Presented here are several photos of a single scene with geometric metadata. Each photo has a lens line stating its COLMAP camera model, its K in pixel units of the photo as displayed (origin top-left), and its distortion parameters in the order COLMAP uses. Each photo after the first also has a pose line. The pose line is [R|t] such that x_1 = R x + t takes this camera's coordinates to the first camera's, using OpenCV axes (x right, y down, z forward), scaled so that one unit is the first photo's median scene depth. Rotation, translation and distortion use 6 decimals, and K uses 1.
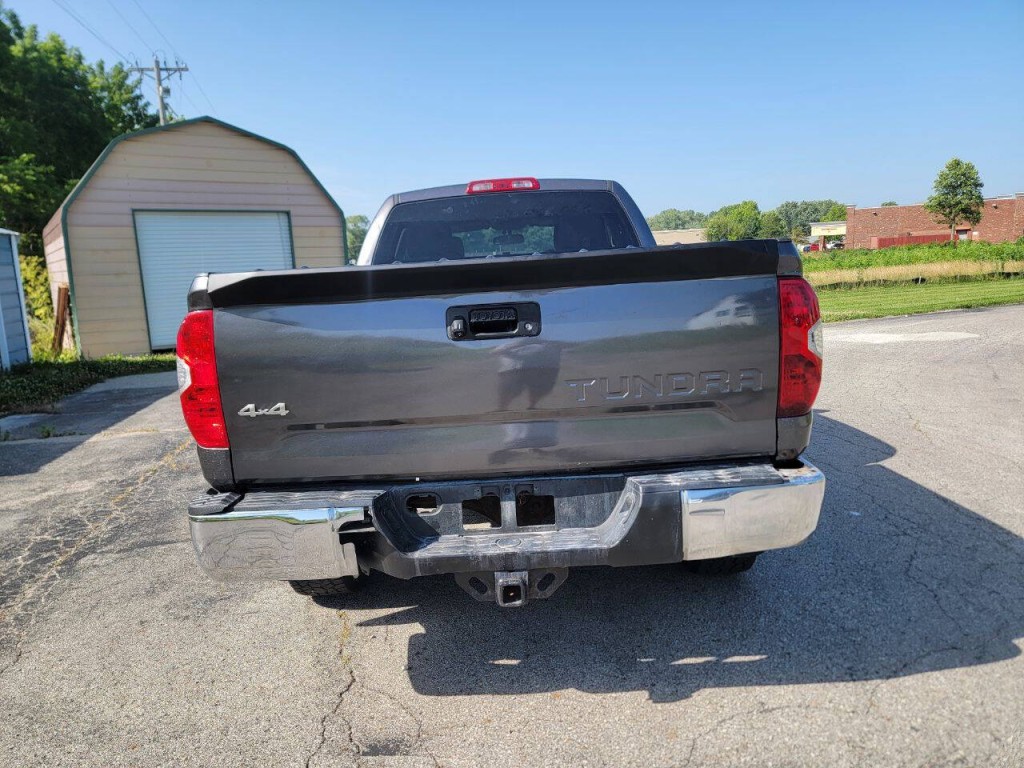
lens RADIAL K [[726.5, 0, 517.0], [0, 726.5, 375.5], [0, 0, 1]] dist [0.071841, -0.063422]
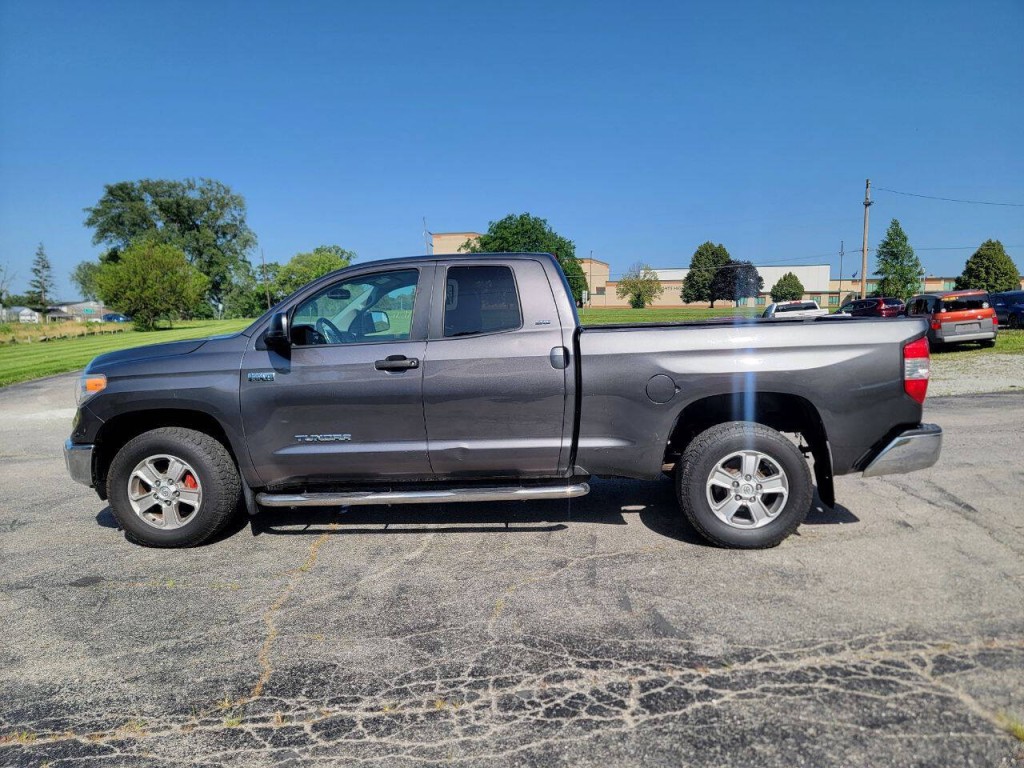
lens RADIAL K [[726.5, 0, 518.6], [0, 726.5, 380.9], [0, 0, 1]] dist [0.071841, -0.063422]
pose [[0.018786, -0.035283, 0.999201, -1.779916], [0.147216, 0.988582, 0.032140, -0.138525], [-0.988926, 0.146495, 0.023766, 1.467037]]
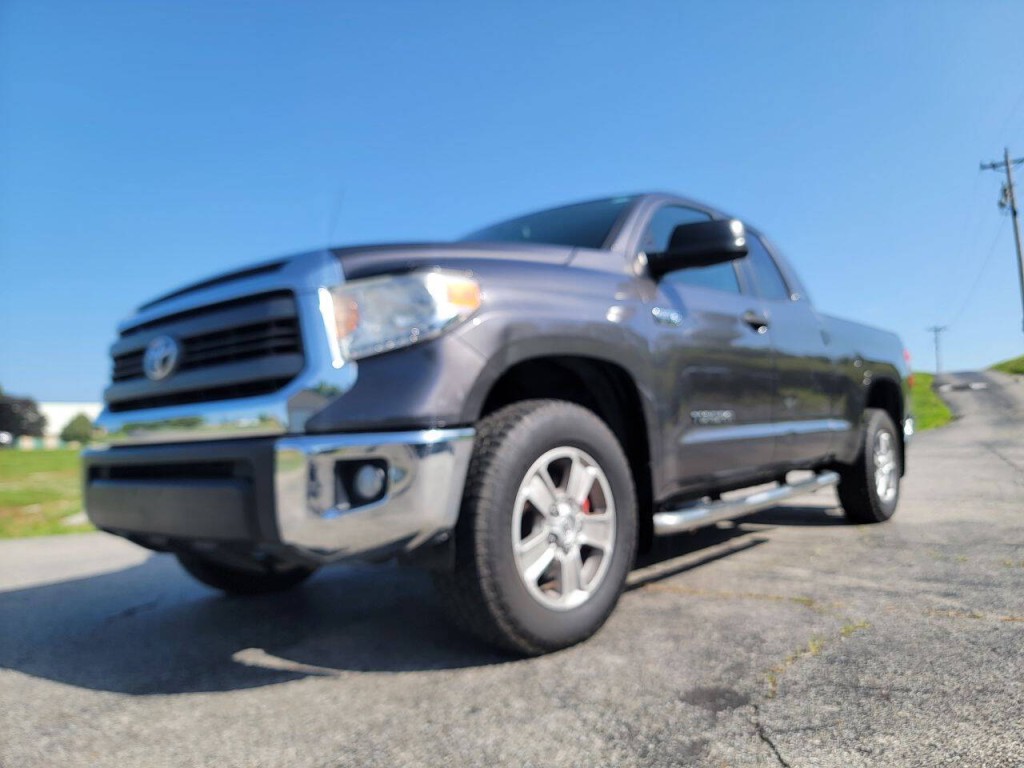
lens RADIAL K [[726.5, 0, 538.4], [0, 726.5, 385.6], [0, 0, 1]] dist [0.071841, -0.063422]
pose [[-0.788384, 0.144404, 0.597996, -0.730107], [0.171305, 0.985144, -0.012047, -0.109950], [-0.590852, 0.092942, -0.801409, 2.873750]]
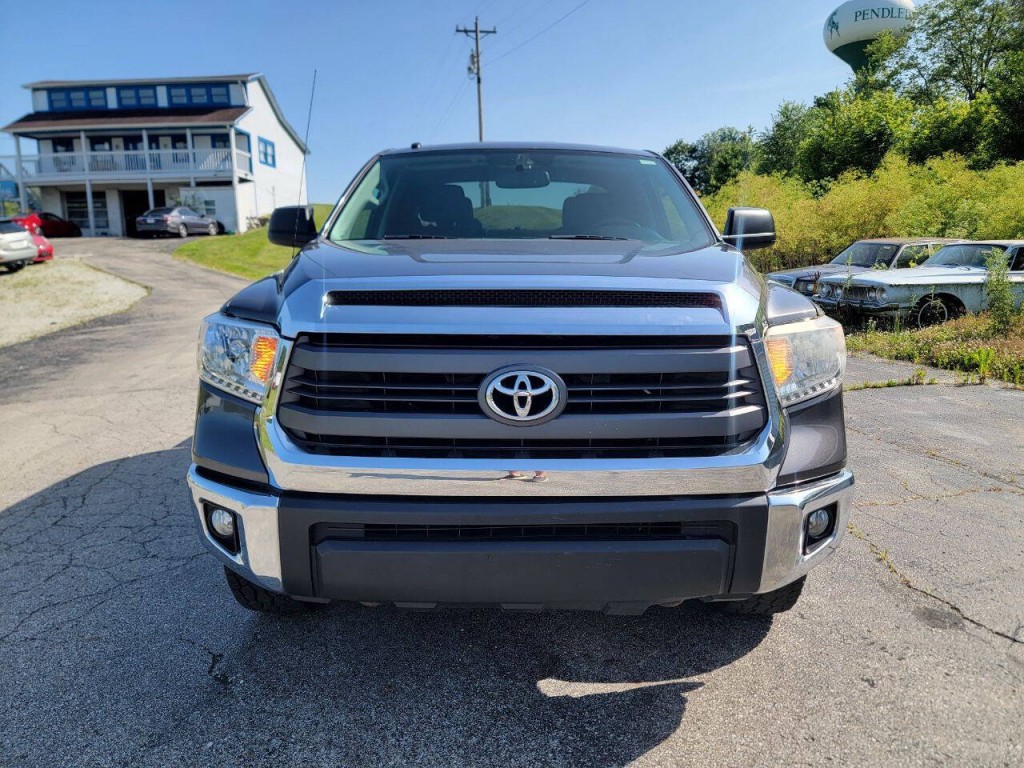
lens RADIAL K [[726.5, 0, 499.4], [0, 726.5, 362.6], [0, 0, 1]] dist [0.071841, -0.063422]
pose [[-0.997464, 0.065108, -0.028737, 0.062294], [0.054282, 0.957155, 0.284442, -0.409962], [0.046025, 0.282161, -0.958262, 3.060598]]
